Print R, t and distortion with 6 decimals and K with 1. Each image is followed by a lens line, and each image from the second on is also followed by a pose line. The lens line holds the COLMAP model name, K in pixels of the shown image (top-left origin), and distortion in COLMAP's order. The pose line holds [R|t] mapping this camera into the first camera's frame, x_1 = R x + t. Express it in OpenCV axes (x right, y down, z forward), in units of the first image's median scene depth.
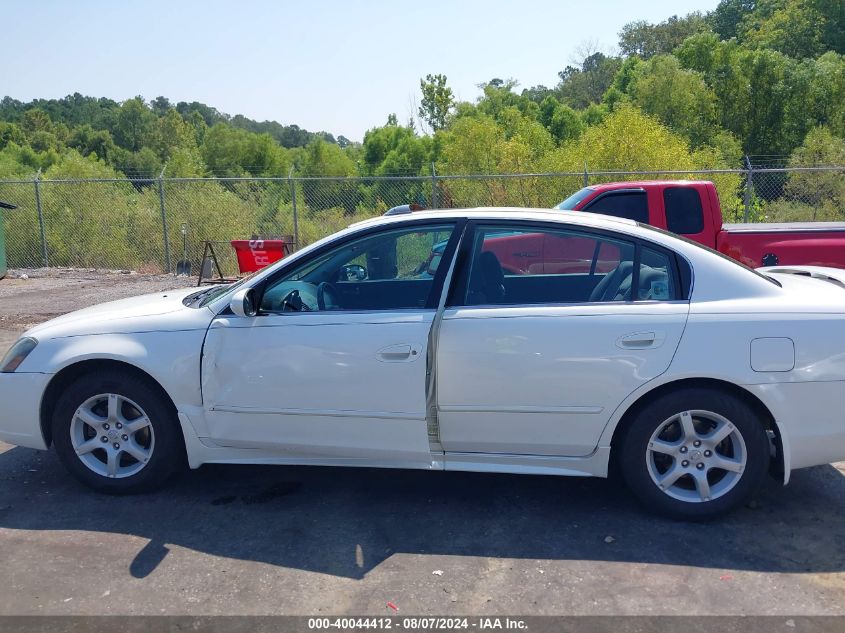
lens RADIAL K [[669.3, 0, 425.6], [0, 669.3, 316.6], [0, 0, 1]] dist [0.047453, -0.083094]
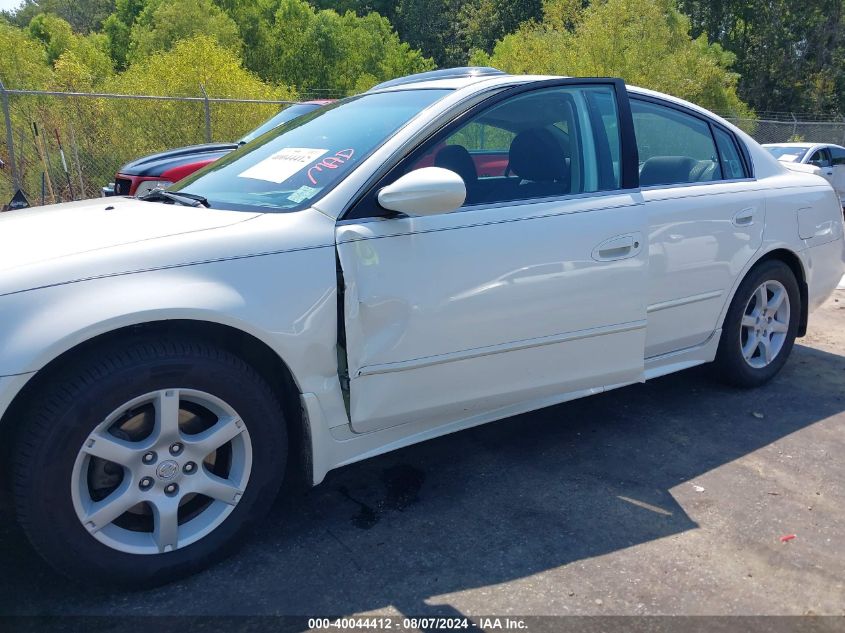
lens RADIAL K [[669.3, 0, 423.2], [0, 669.3, 316.0], [0, 0, 1]] dist [0.047453, -0.083094]
pose [[0.750182, -0.142477, 0.645699, -0.650463], [0.097951, 0.989681, 0.104577, 0.026733], [-0.653936, -0.015205, 0.756397, 0.503505]]
